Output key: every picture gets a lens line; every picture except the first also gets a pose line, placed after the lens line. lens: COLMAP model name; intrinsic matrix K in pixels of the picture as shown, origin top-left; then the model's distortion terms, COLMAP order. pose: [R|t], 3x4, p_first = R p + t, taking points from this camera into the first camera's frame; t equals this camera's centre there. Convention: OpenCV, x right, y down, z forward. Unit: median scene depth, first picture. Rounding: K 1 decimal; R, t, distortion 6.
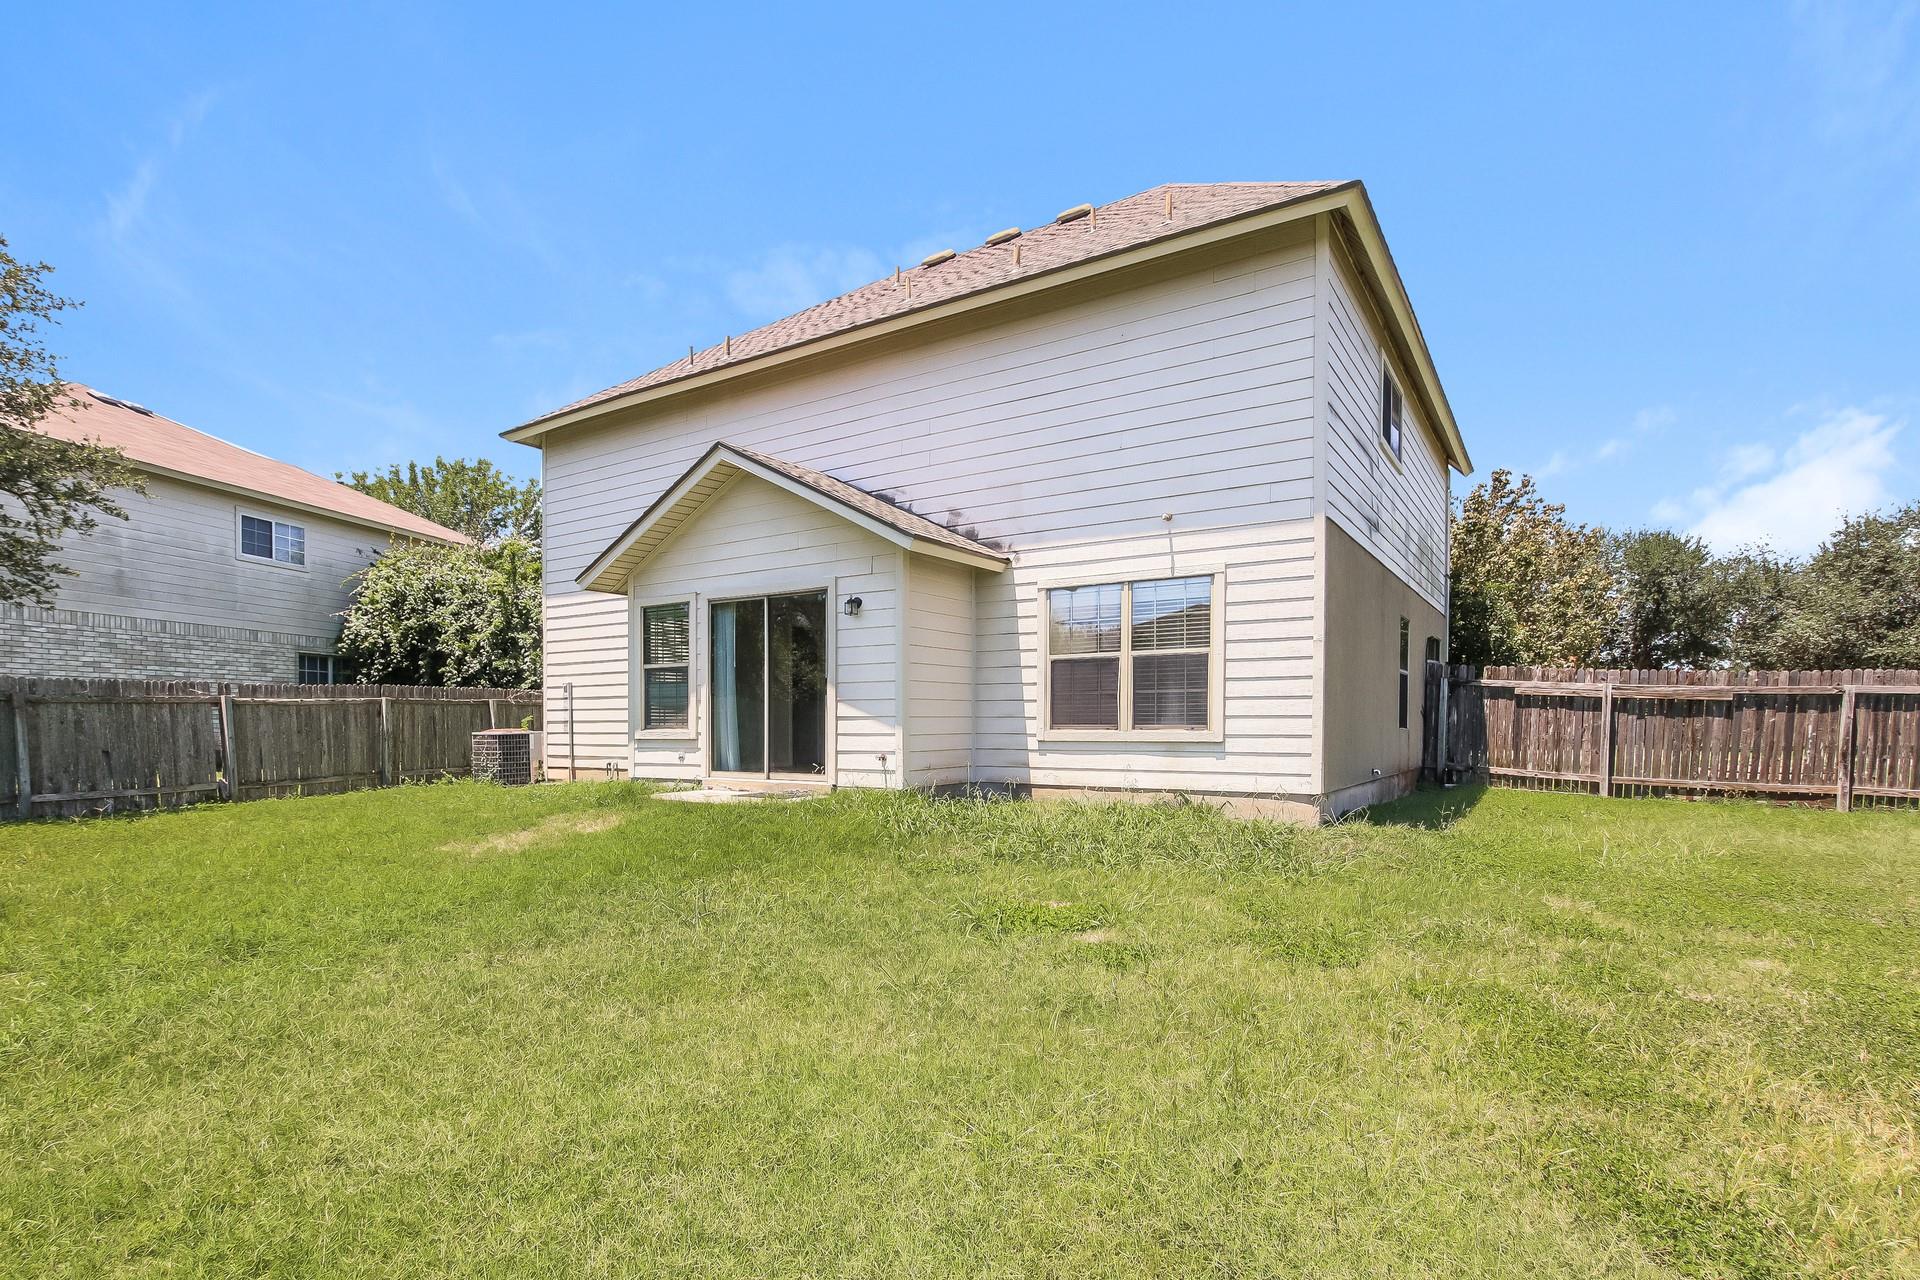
lens RADIAL K [[935.9, 0, 961.4], [0, 935.9, 747.4], [0, 0, 1]] dist [-0.002167, -0.000132]
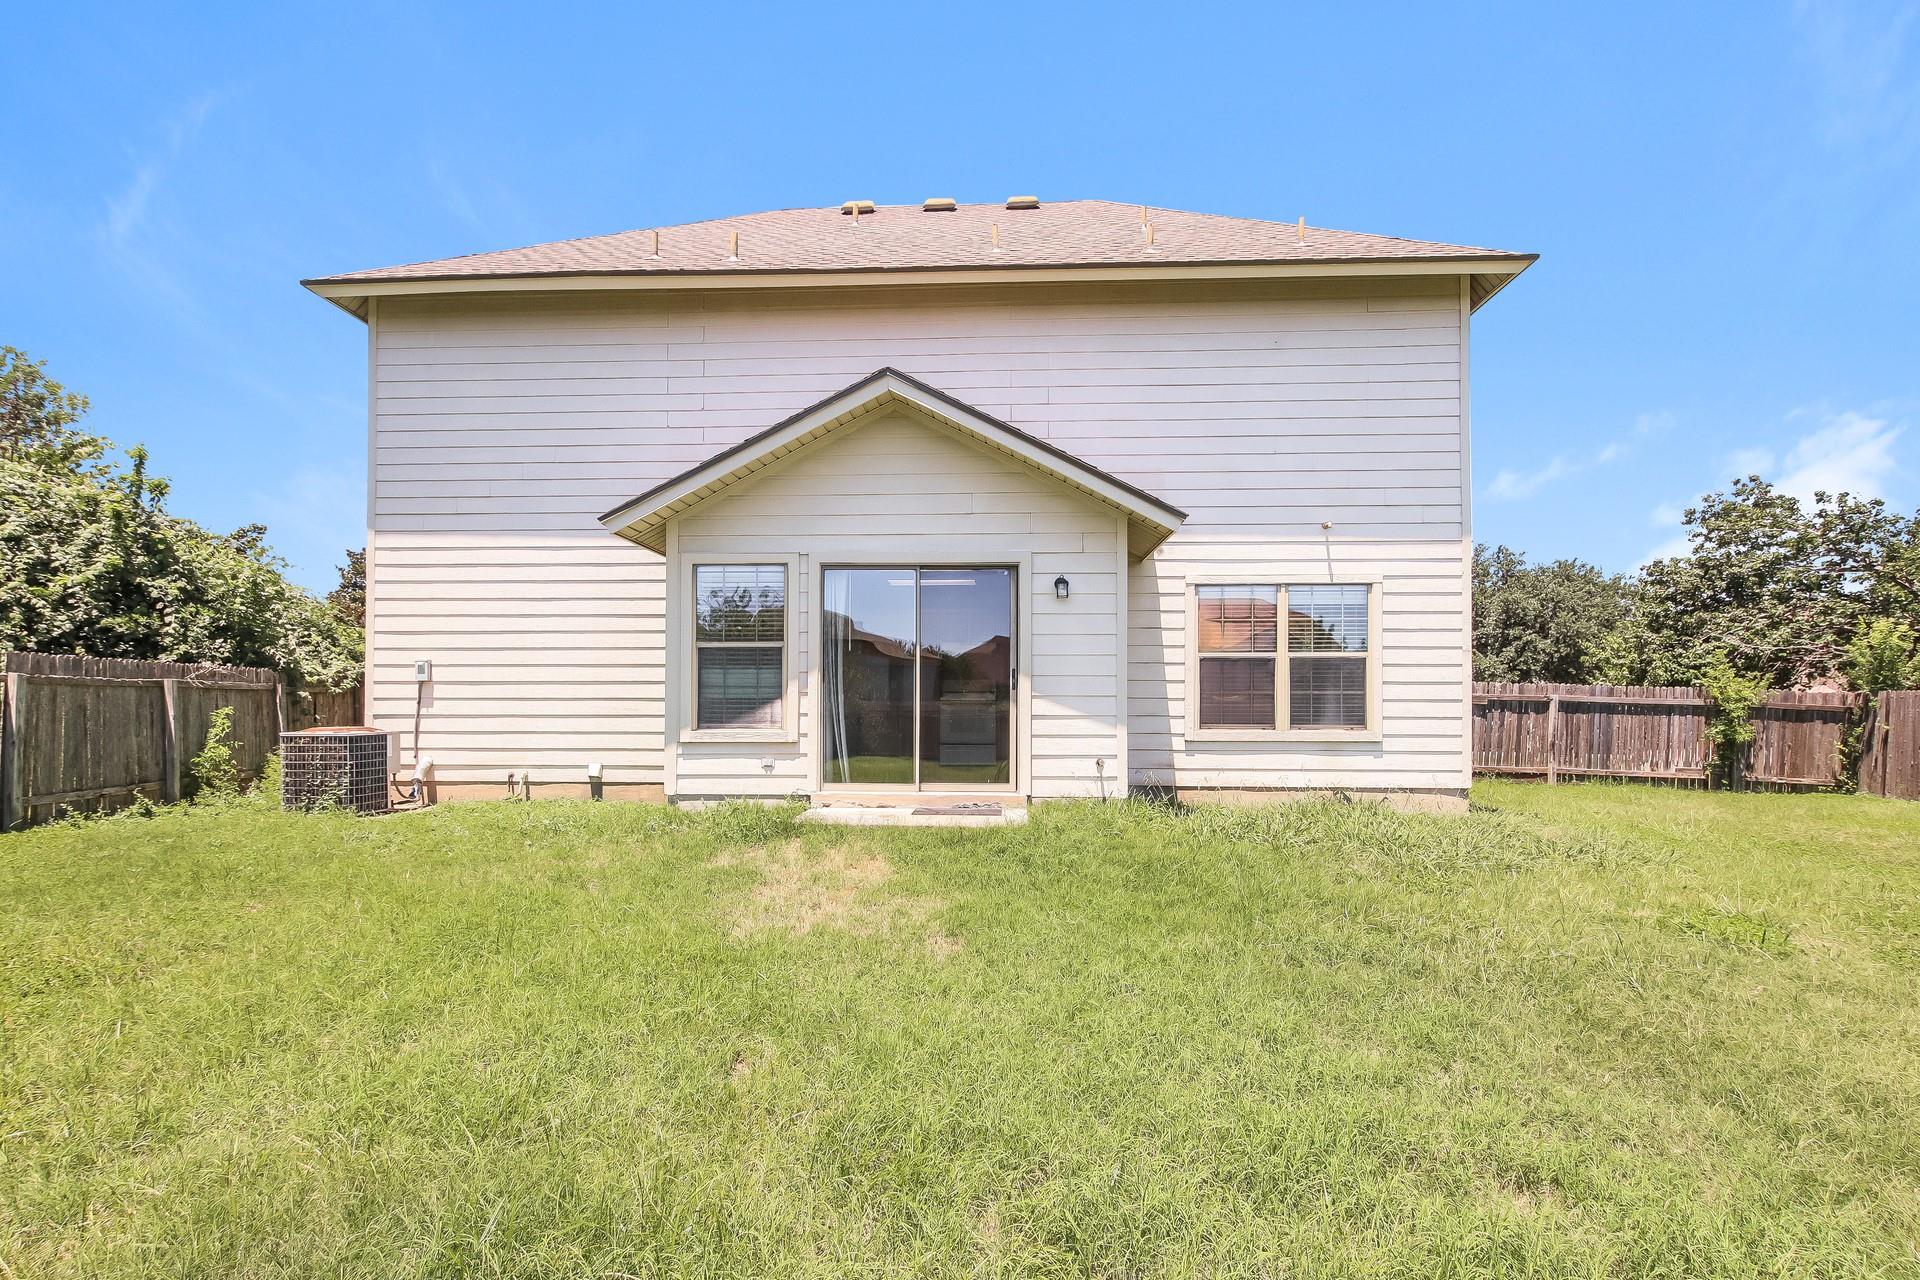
lens RADIAL K [[912.6, 0, 960.0], [0, 912.6, 715.1], [0, 0, 1]] dist [0.001723, 0.000171]
pose [[0.865721, 0.004507, 0.500506, -0.589035], [0.007003, 0.999753, -0.021116, -0.015447], [-0.500477, 0.021786, 0.865476, 0.304398]]
